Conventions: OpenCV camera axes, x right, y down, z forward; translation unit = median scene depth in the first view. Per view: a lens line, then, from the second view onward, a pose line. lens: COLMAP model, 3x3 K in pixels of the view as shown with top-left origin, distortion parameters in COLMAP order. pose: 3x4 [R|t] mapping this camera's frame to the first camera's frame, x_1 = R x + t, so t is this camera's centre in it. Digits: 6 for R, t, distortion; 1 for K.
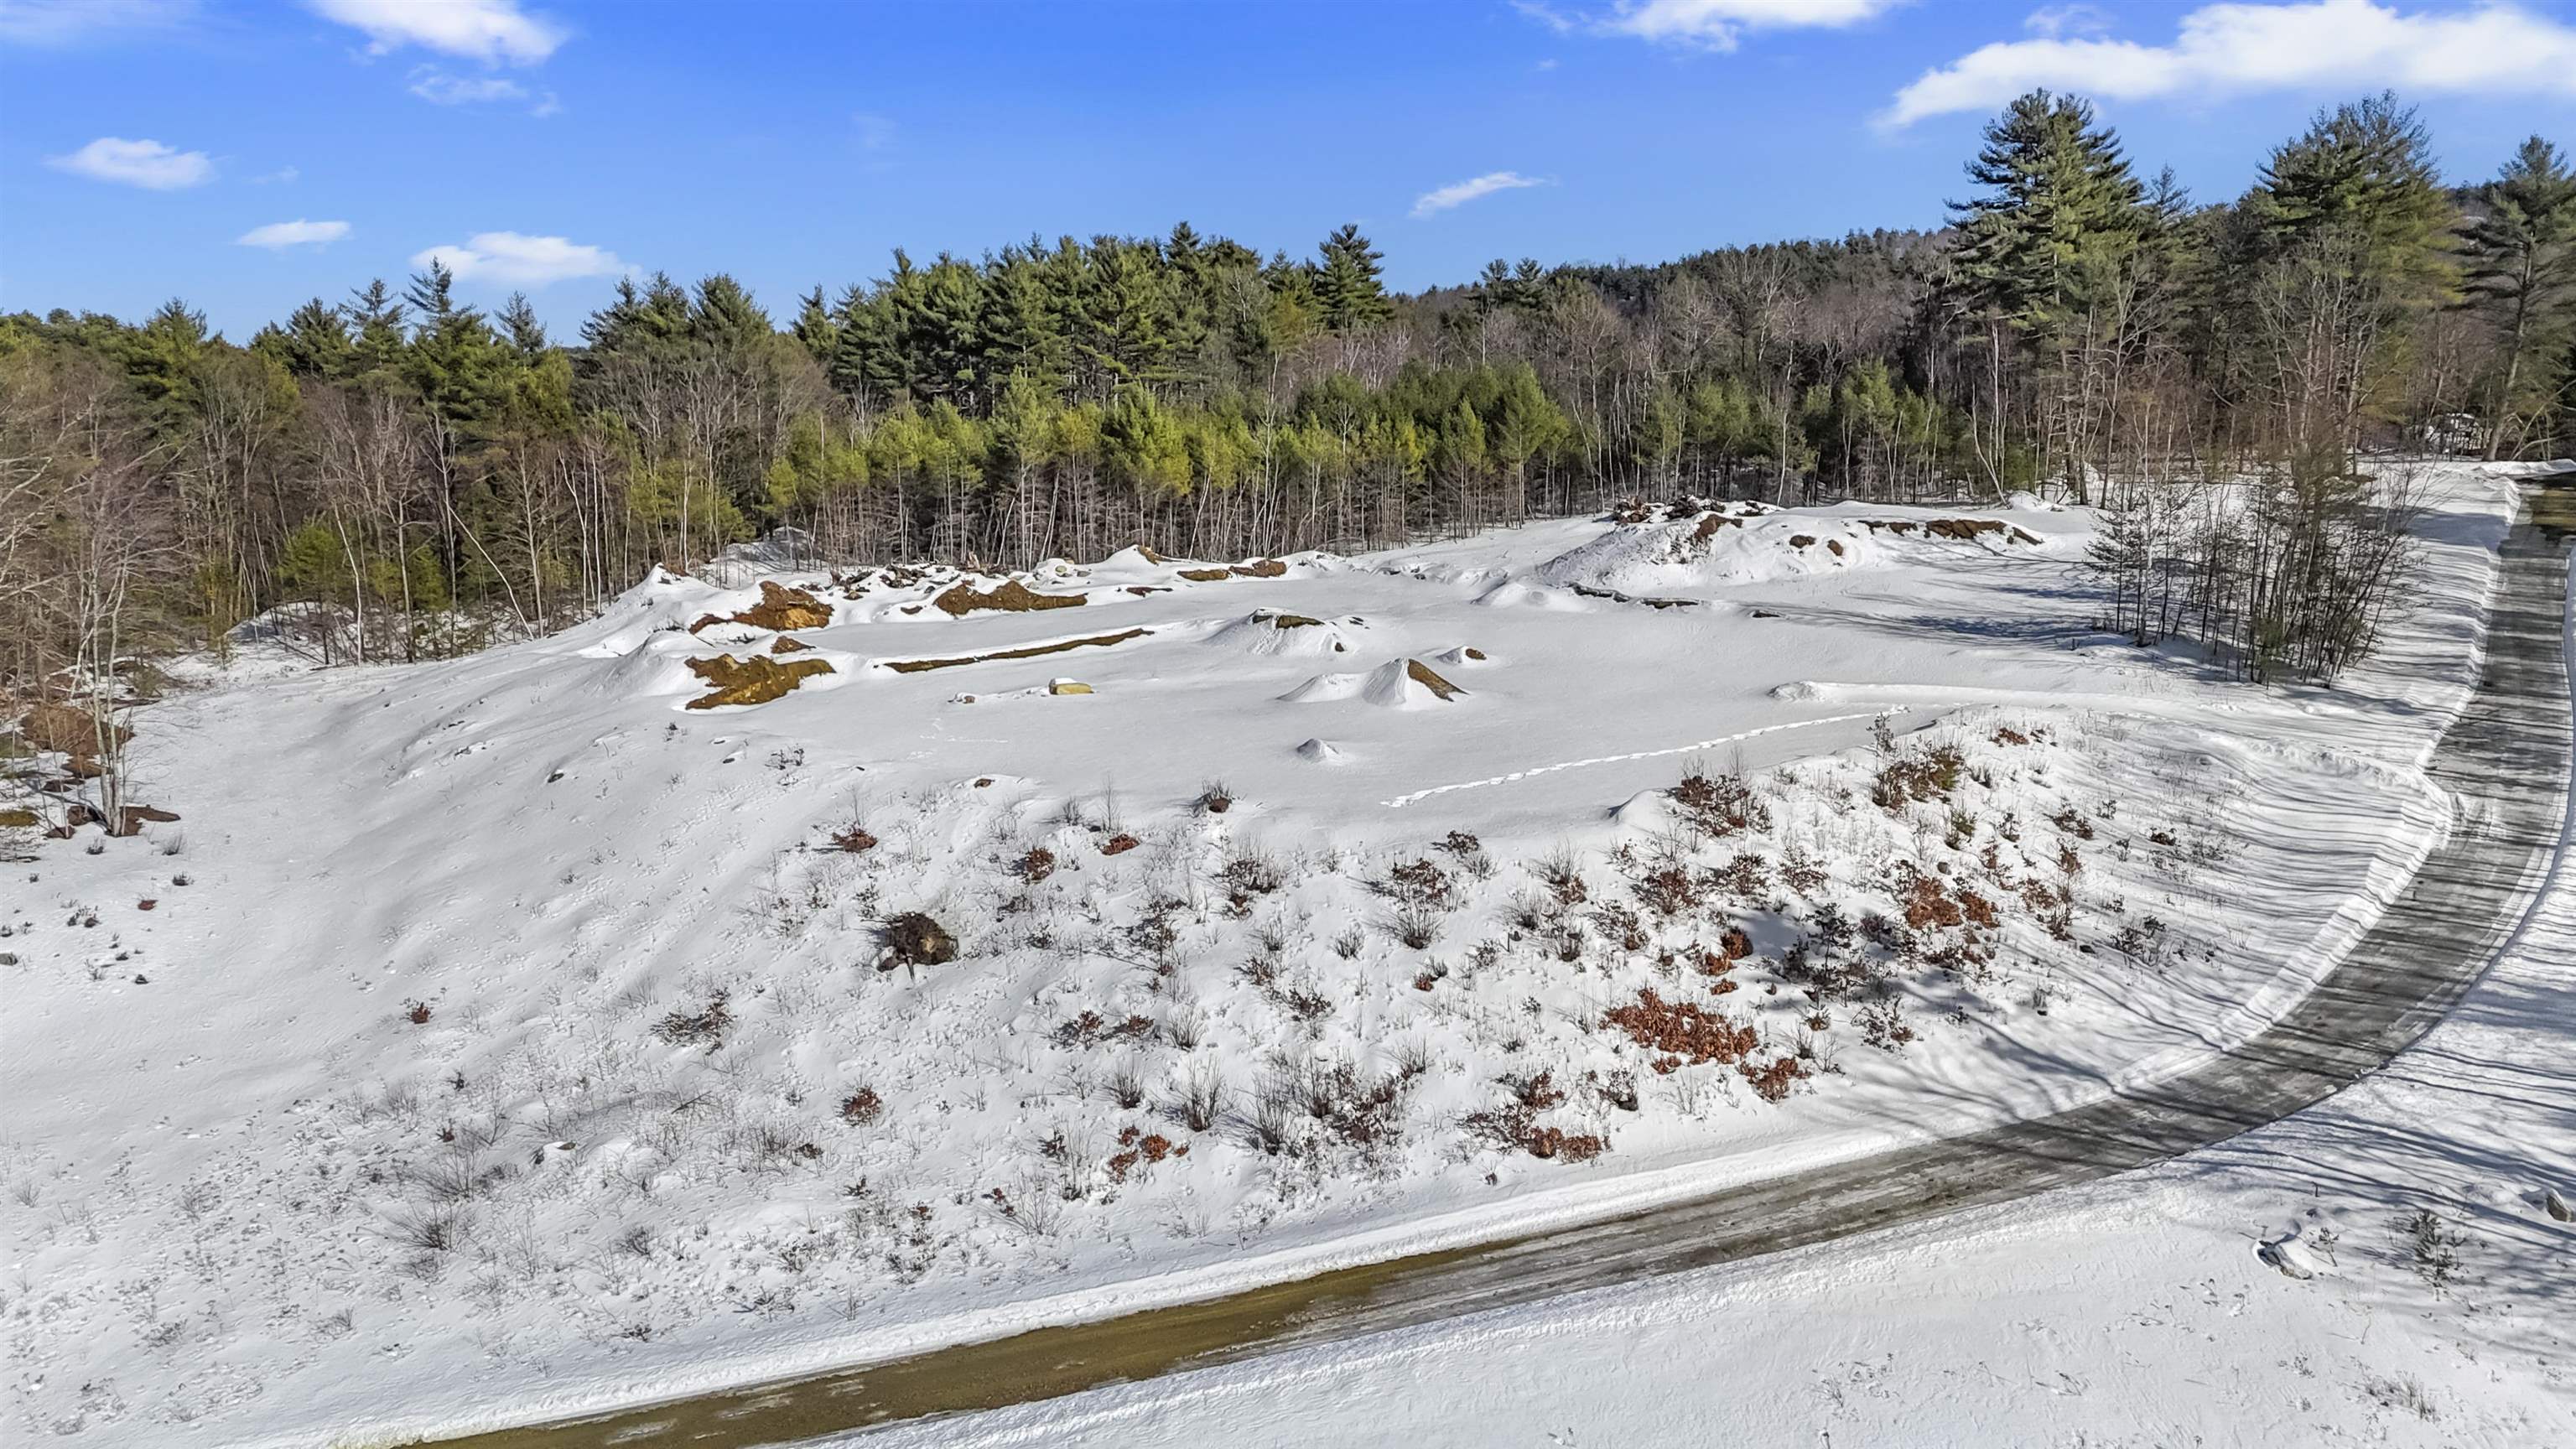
lens RADIAL K [[1874.5, 0, 1287.0], [0, 1874.5, 710.8], [0, 0, 1]] dist [0.085320, -0.074878]
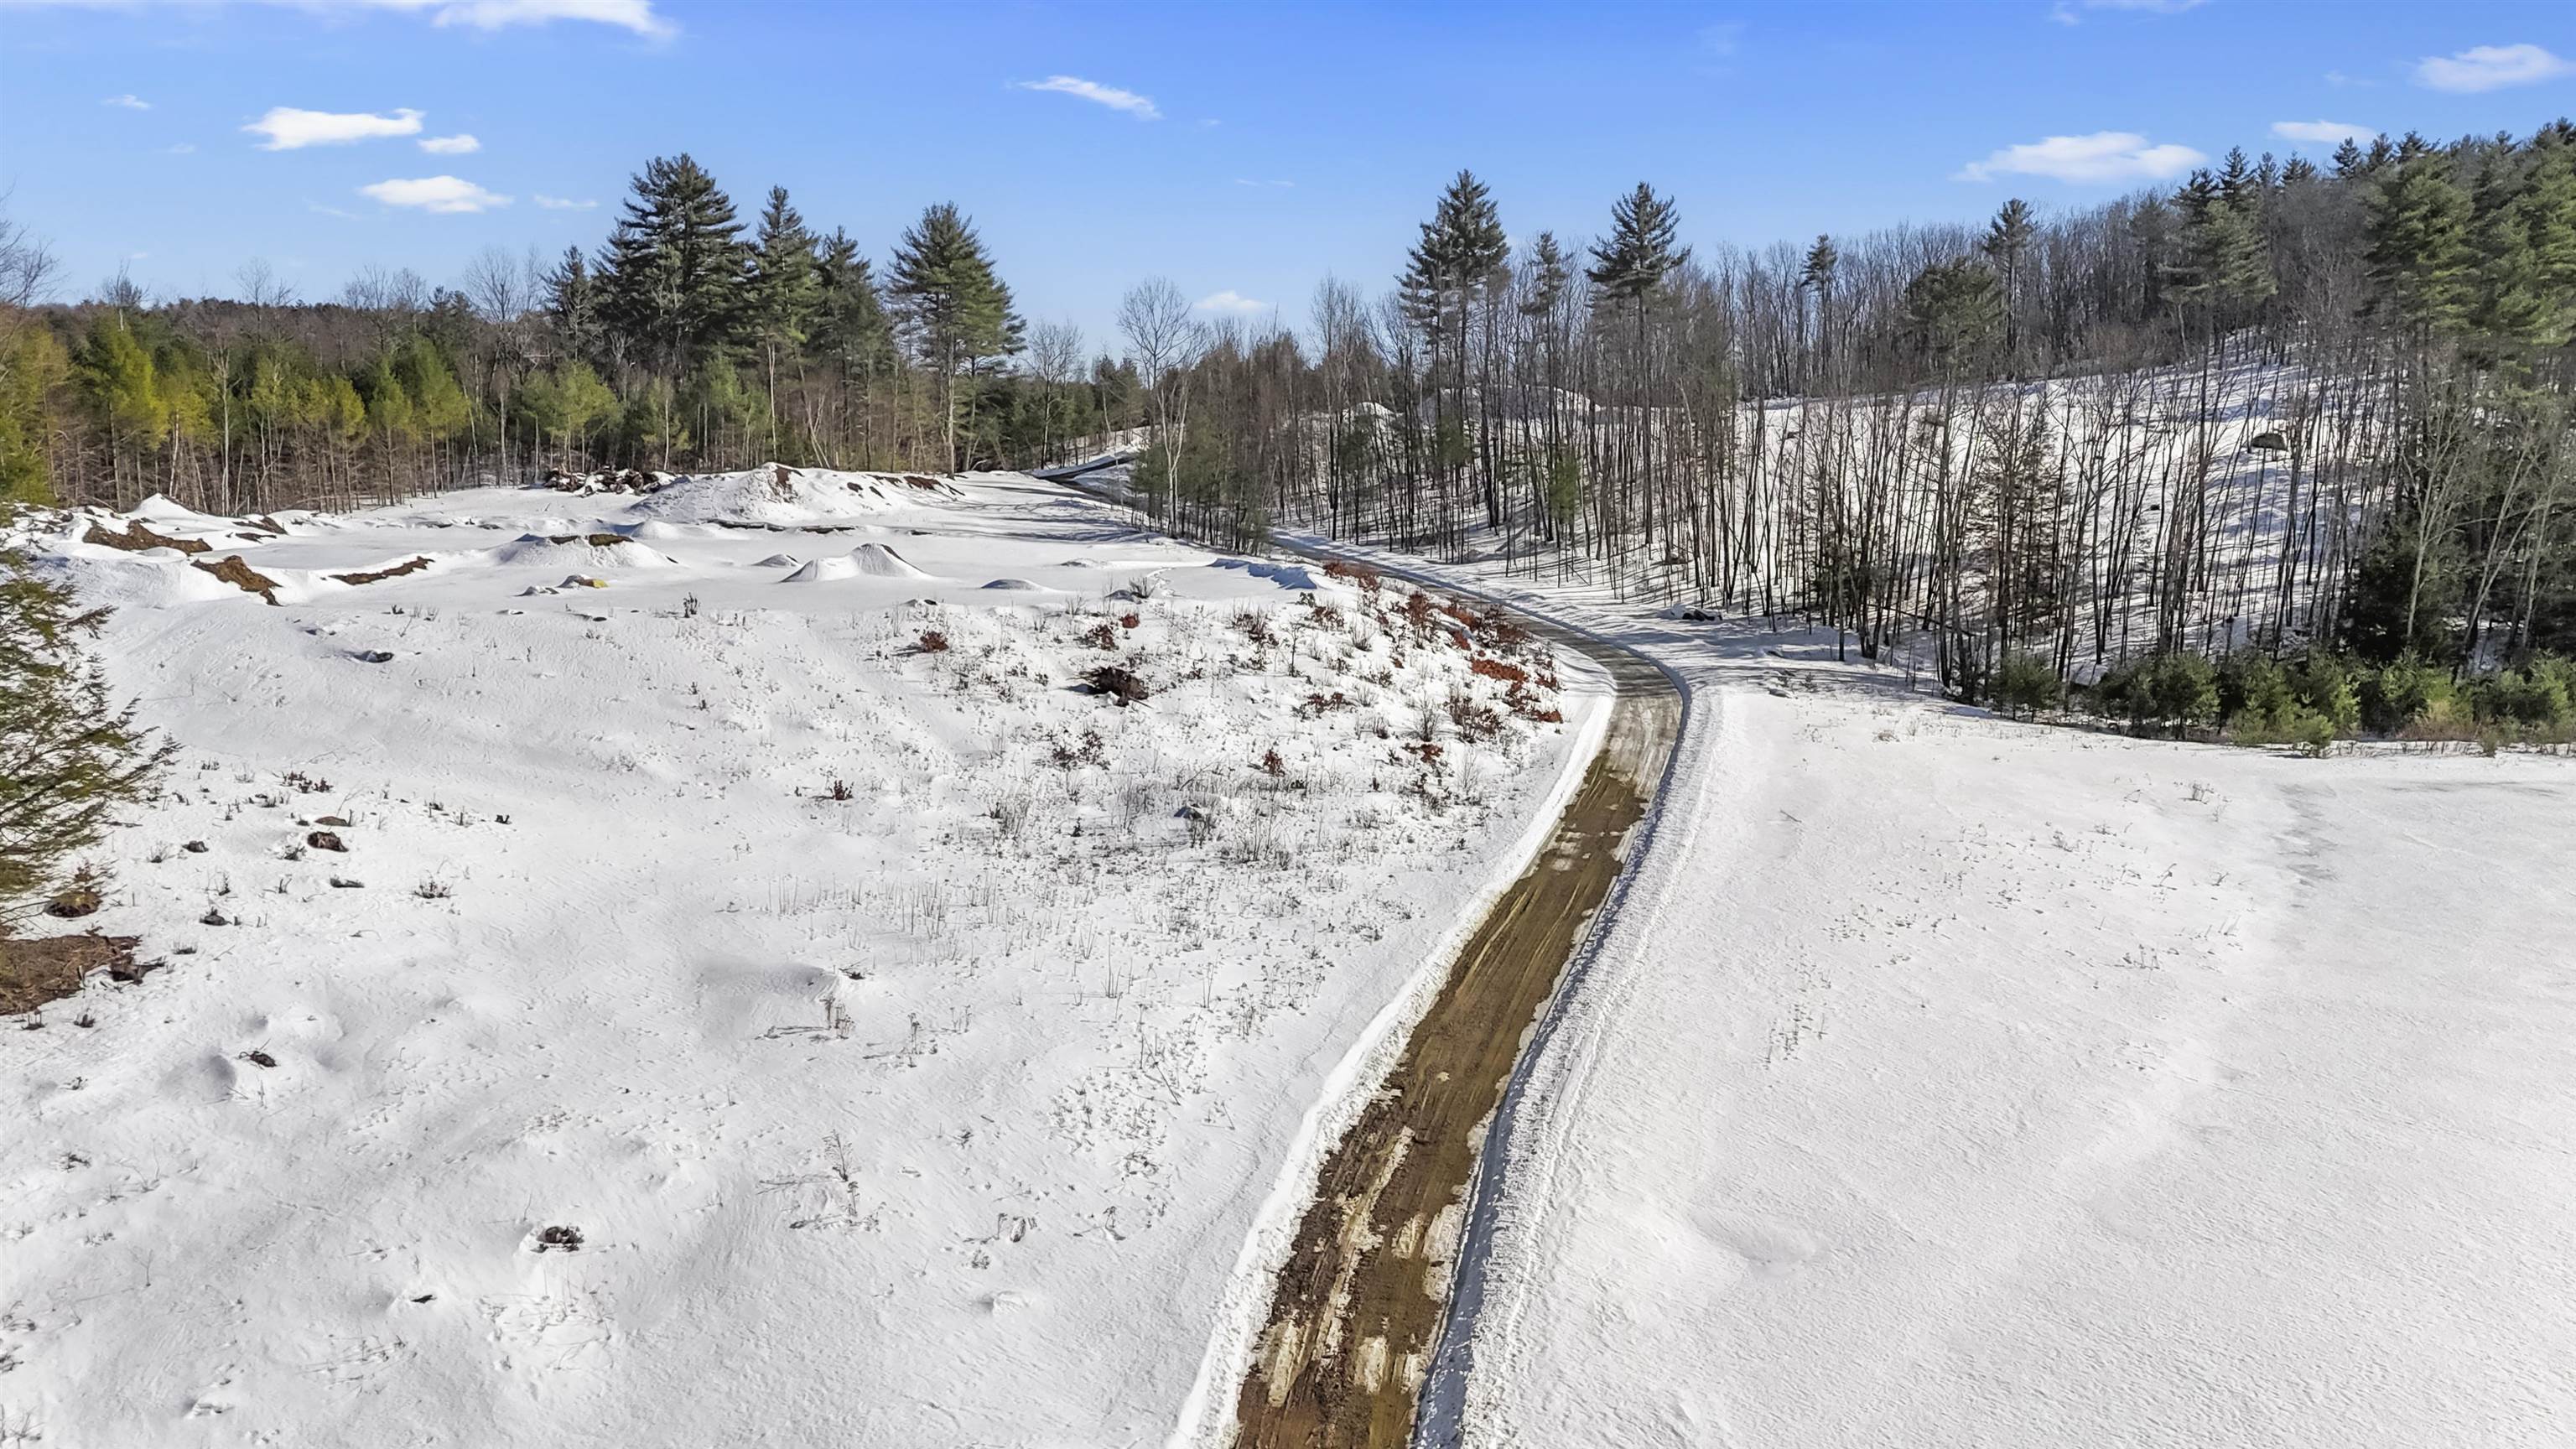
lens RADIAL K [[1874.5, 0, 1282.1], [0, 1874.5, 730.9], [0, 0, 1]] dist [0.085320, -0.074878]
pose [[0.491696, -0.092646, 0.865824, -1.060673], [0.135467, 0.990356, 0.029041, 0.111667], [-0.860165, 0.103011, 0.499505, 0.242257]]
